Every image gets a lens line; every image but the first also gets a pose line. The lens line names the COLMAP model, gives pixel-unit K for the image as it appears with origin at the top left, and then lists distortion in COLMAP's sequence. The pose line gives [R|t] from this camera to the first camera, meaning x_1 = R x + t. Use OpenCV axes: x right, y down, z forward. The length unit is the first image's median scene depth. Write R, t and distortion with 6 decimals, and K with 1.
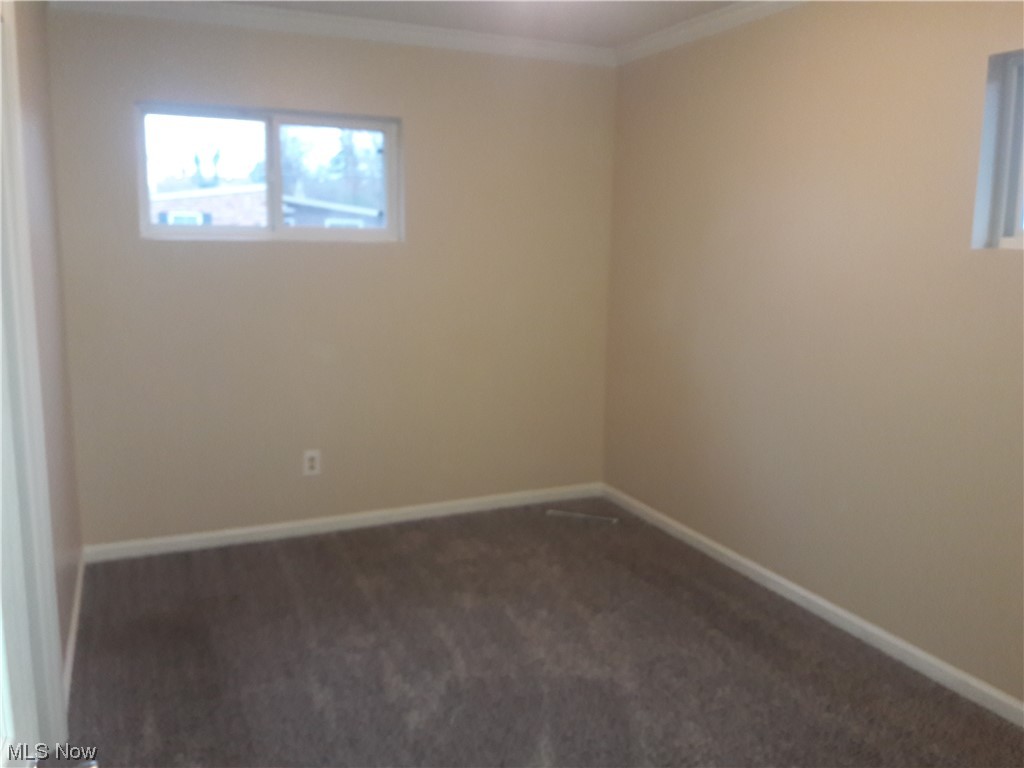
lens RADIAL K [[830.2, 0, 511.9], [0, 830.2, 383.0], [0, 0, 1]] dist [0.065477, -0.078159]
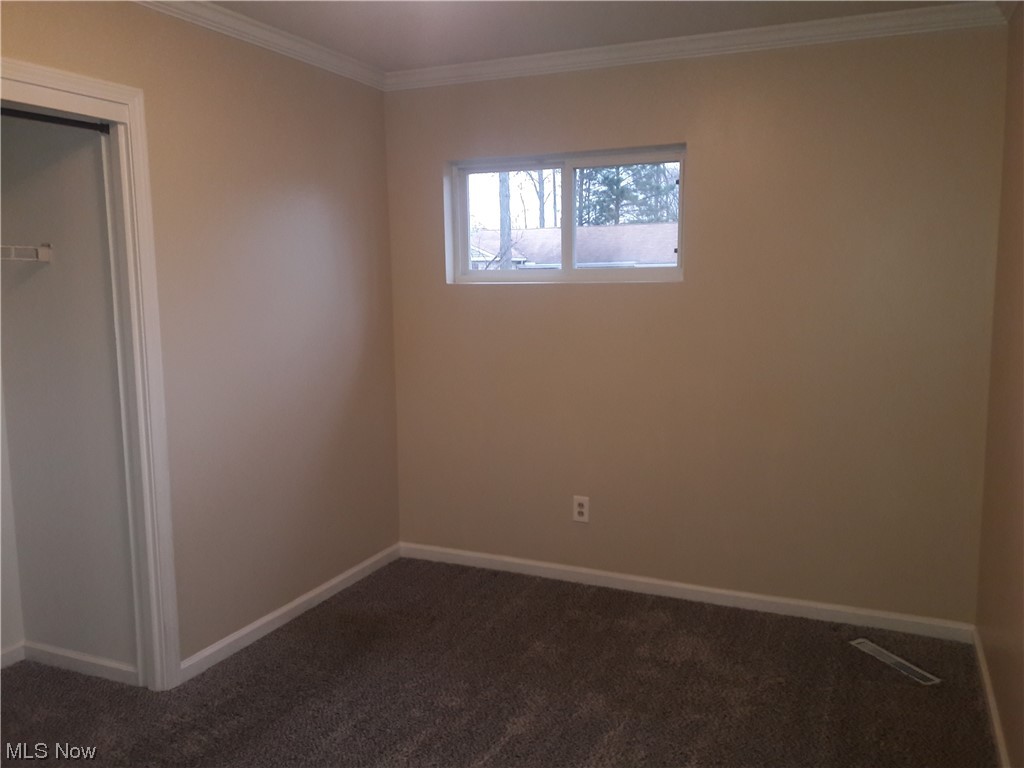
lens RADIAL K [[830.2, 0, 512.3], [0, 830.2, 377.6], [0, 0, 1]] dist [0.065477, -0.078159]
pose [[0.657973, 0.083700, -0.748375, 0.424694], [-0.099580, 0.994747, 0.023705, -0.072090], [0.746428, 0.058926, 0.662852, 0.287258]]
